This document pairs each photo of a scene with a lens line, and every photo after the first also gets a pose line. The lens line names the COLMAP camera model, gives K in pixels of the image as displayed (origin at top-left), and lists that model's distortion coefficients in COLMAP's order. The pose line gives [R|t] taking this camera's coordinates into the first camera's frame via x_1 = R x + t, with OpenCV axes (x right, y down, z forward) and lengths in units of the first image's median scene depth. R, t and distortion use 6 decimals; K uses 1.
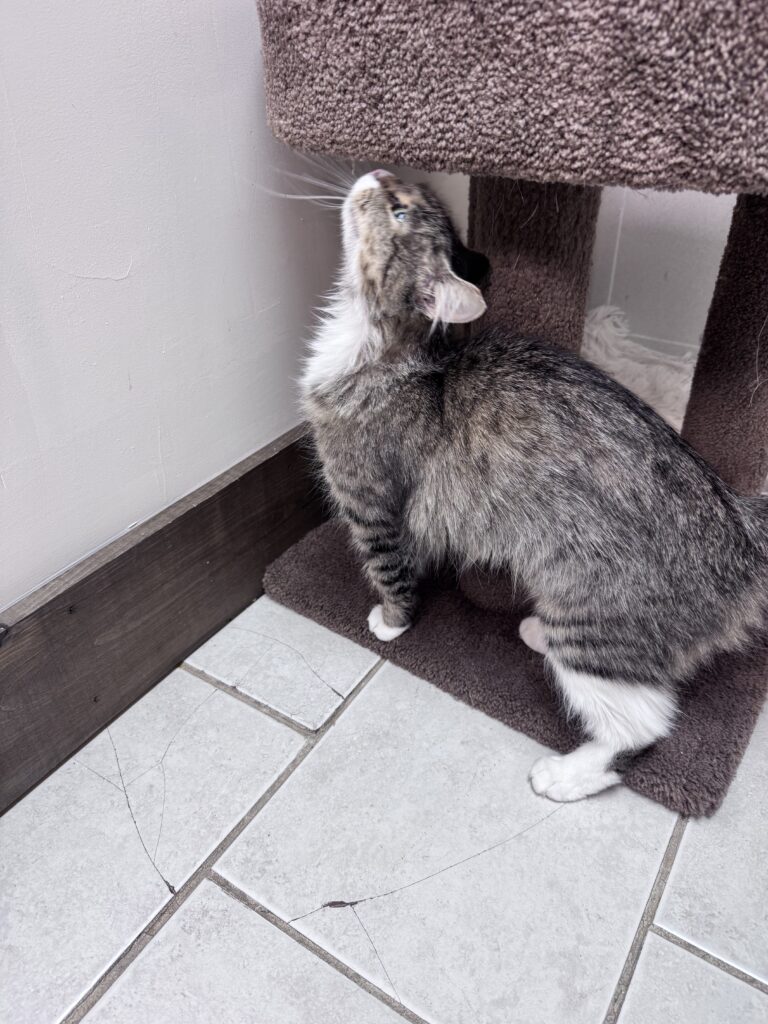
lens RADIAL K [[749.0, 0, 387.6], [0, 749.0, 516.6], [0, 0, 1]] dist [-0.031831, -0.000591]
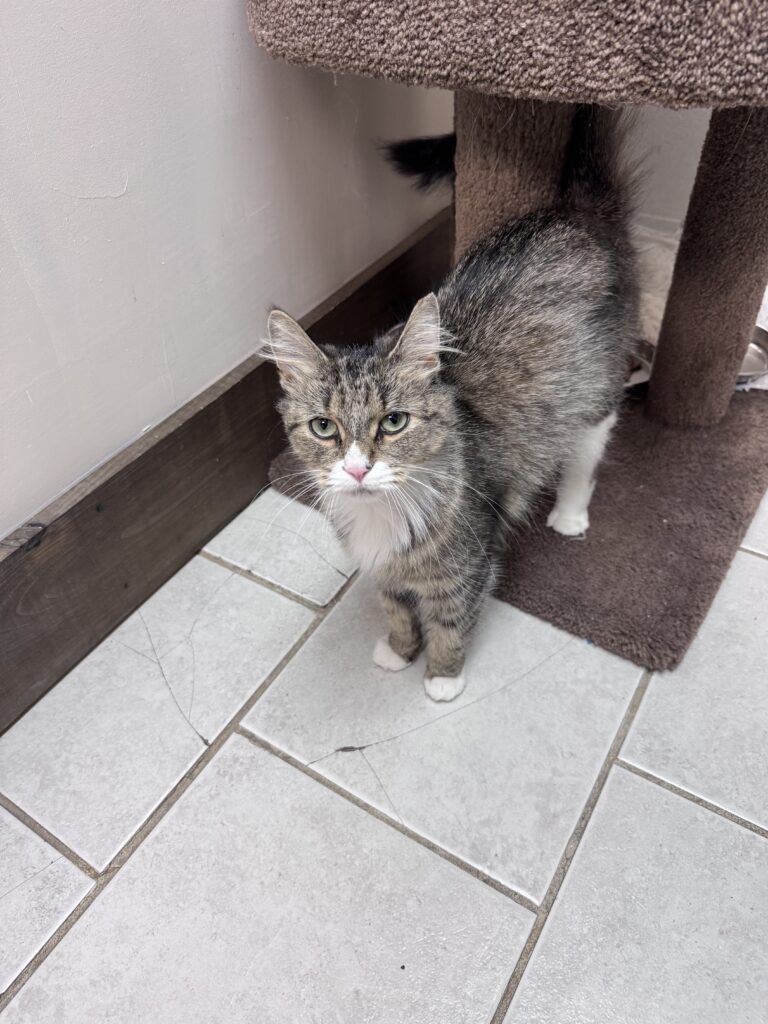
lens RADIAL K [[749.0, 0, 387.6], [0, 749.0, 516.6], [0, 0, 1]] dist [-0.031831, -0.000591]
pose [[0.999517, -0.030739, -0.004605, 0.012220], [0.031080, 0.986641, 0.159920, -0.028979], [-0.000373, -0.159986, 0.987119, -0.109832]]
